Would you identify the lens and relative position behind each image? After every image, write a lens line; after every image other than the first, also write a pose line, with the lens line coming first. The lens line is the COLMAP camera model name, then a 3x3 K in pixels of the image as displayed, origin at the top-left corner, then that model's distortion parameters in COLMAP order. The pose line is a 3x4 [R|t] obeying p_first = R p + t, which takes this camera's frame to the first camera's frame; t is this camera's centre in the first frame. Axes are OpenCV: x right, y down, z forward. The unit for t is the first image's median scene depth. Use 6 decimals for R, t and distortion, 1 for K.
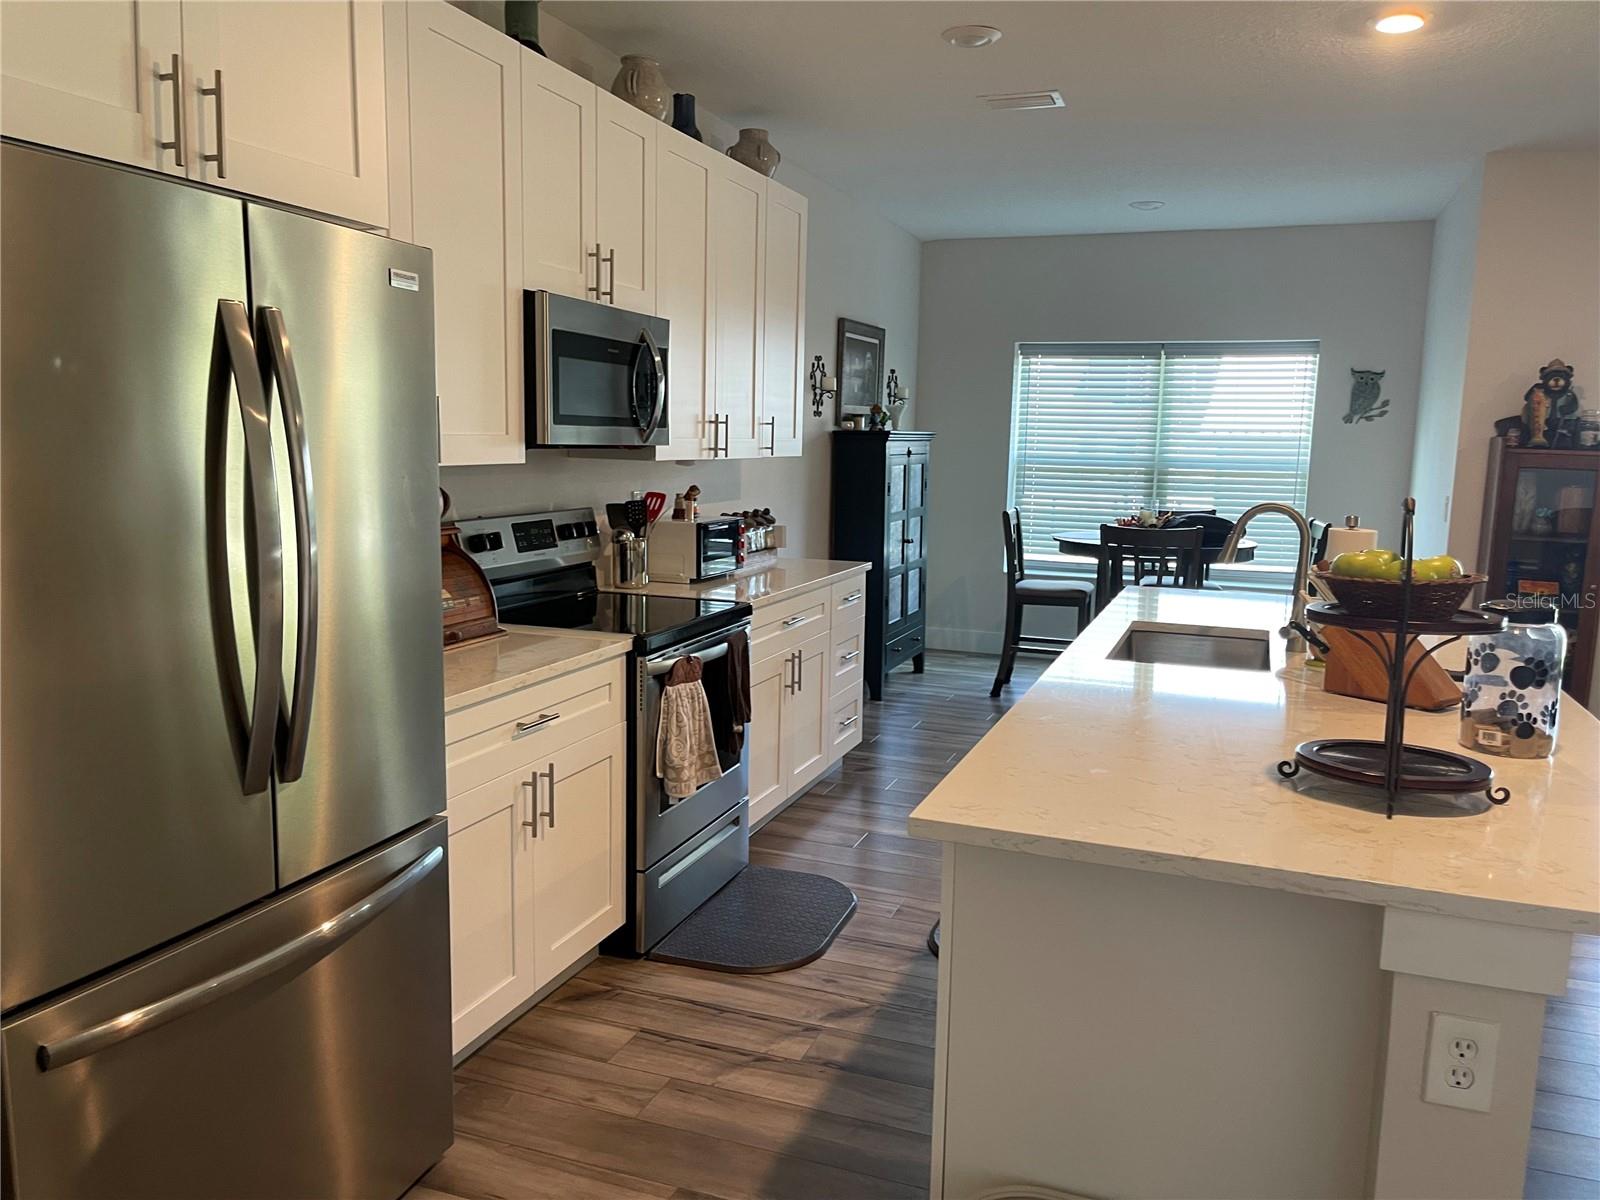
lens RADIAL K [[1218.3, 0, 797.7], [0, 1218.3, 601.7], [0, 0, 1]] dist [0.068696, -0.097938]
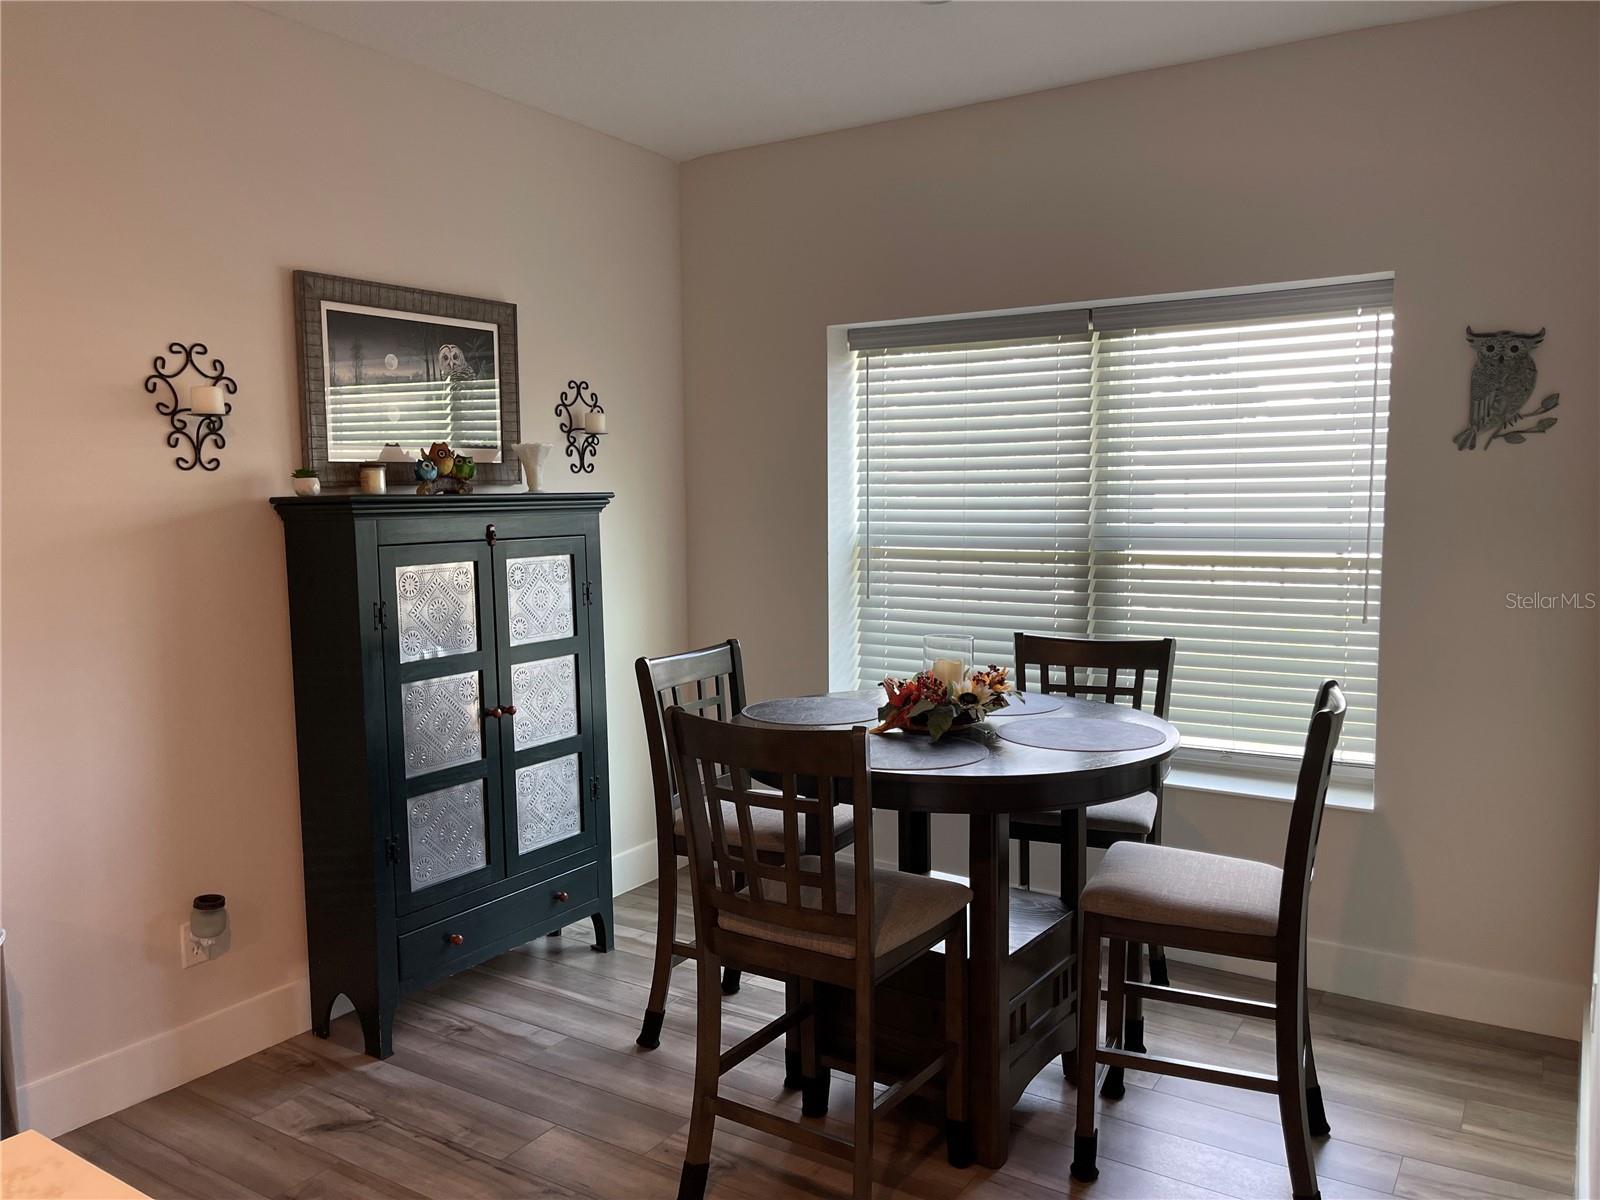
lens RADIAL K [[1218.3, 0, 809.4], [0, 1218.3, 602.5], [0, 0, 1]] dist [0.068696, -0.097938]
pose [[0.976076, -0.010007, -0.217199, 0.416396], [-0.000877, 0.998751, -0.049955, -0.088578], [0.217427, 0.048950, 0.974848, 0.683923]]
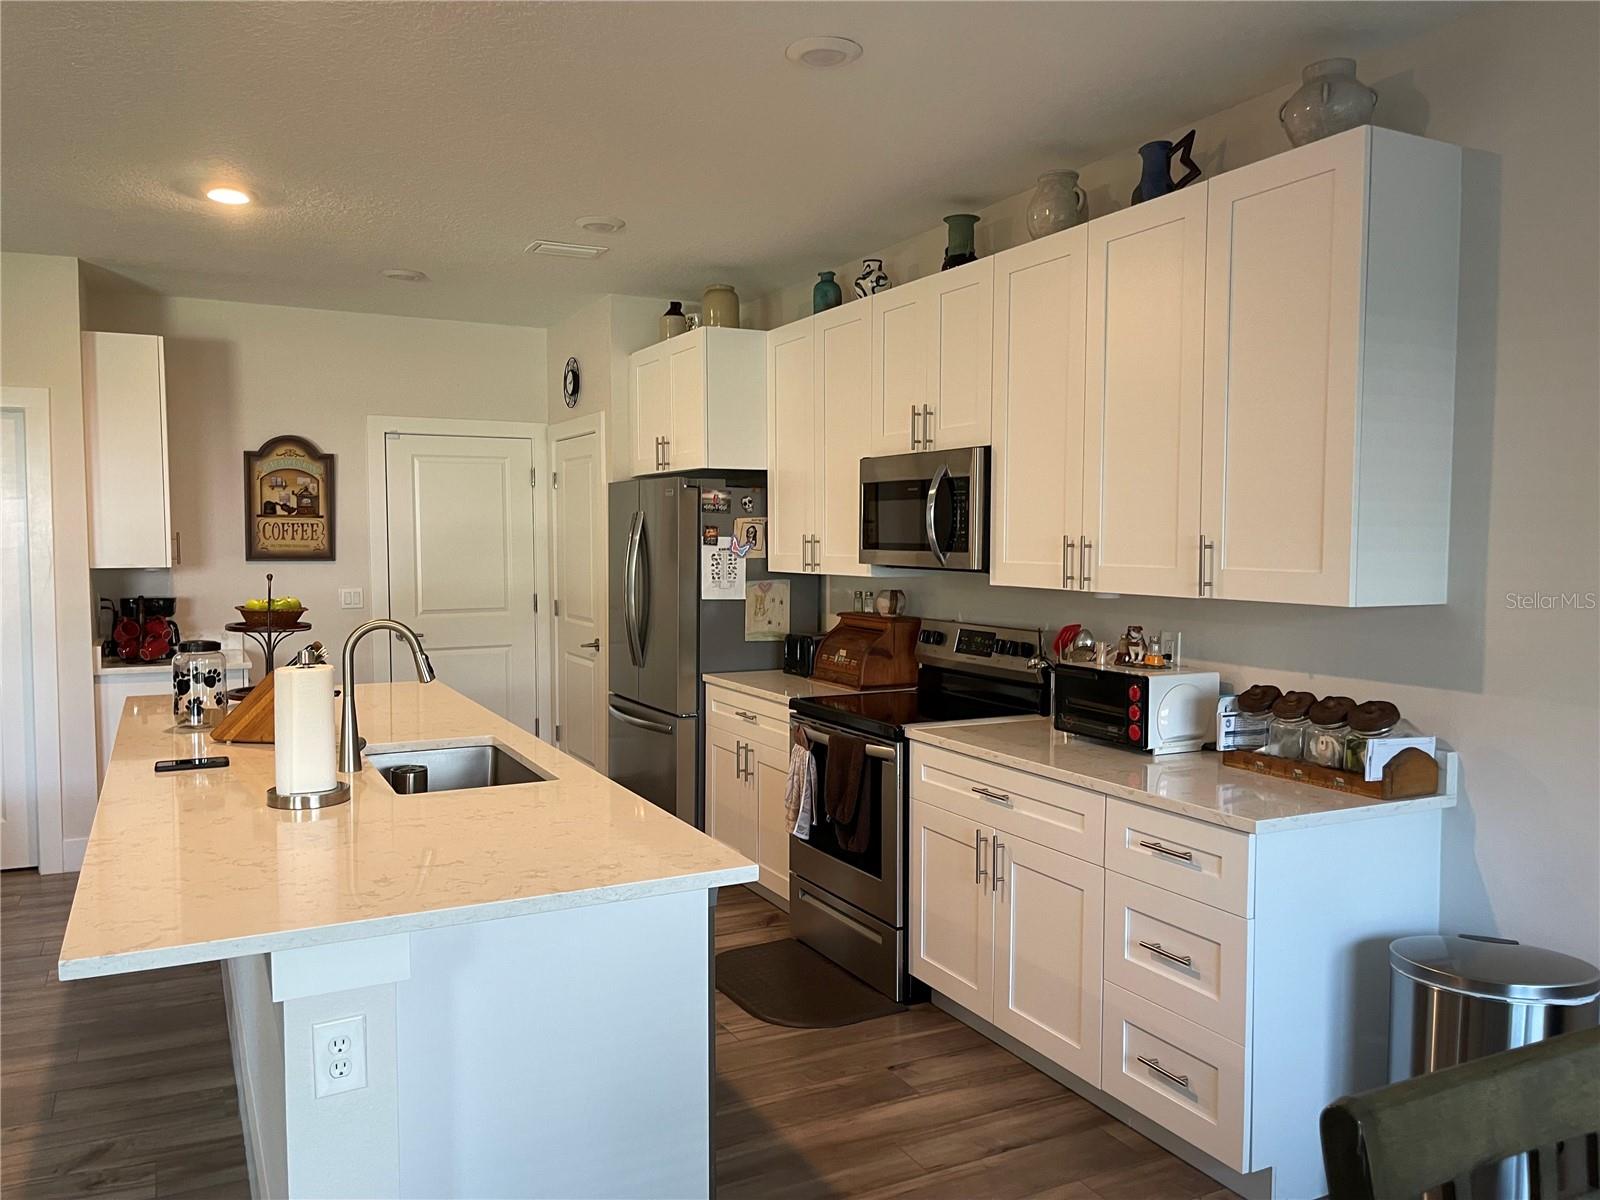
lens RADIAL K [[1218.3, 0, 805.4], [0, 1218.3, 611.4], [0, 0, 1]] dist [0.068696, -0.097938]
pose [[-0.623754, 0.014319, -0.781490, 0.566386], [-0.138902, 0.981887, 0.128857, -0.148345], [0.769180, 0.188926, -0.610467, 1.100196]]
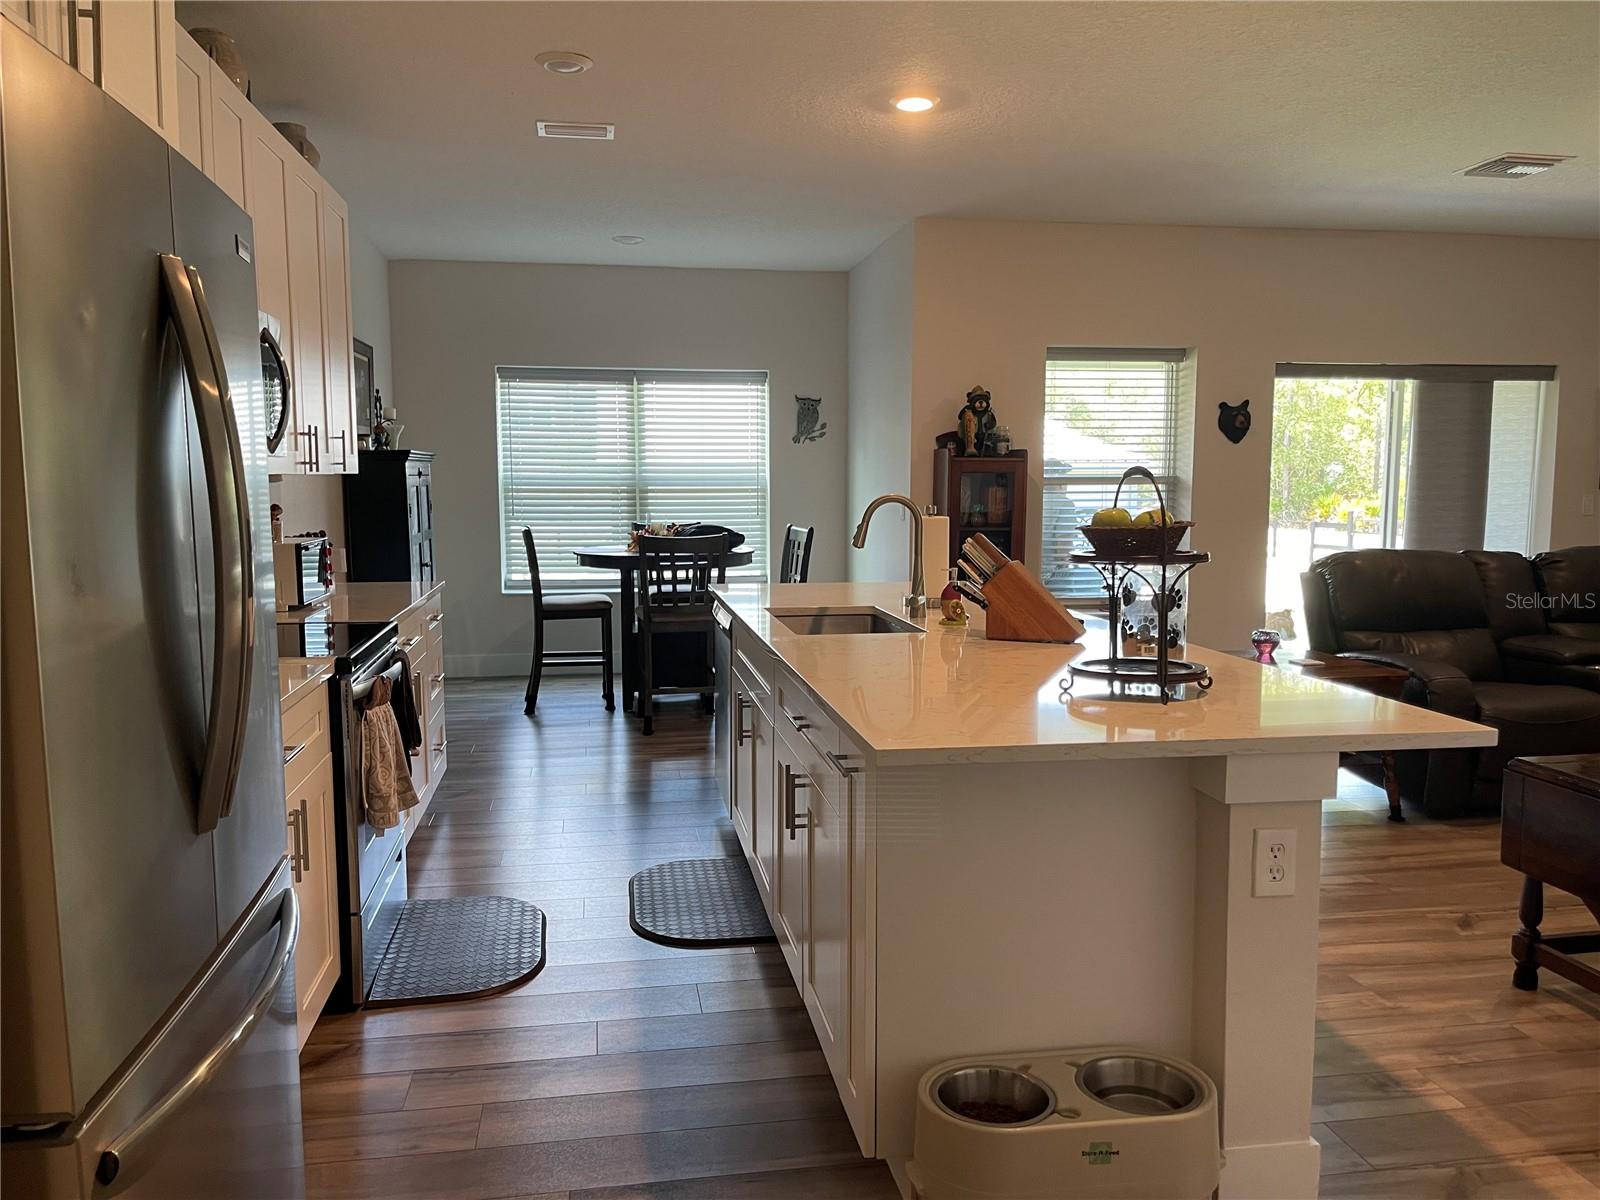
lens RADIAL K [[1218.3, 0, 797.6], [0, 1218.3, 600.0], [0, 0, 1]] dist [0.068696, -0.097938]
pose [[0.865877, -0.072519, 0.494973, -0.174600], [0.087250, 0.996164, -0.006682, 0.013027], [-0.492589, 0.048972, 0.868883, 0.015307]]
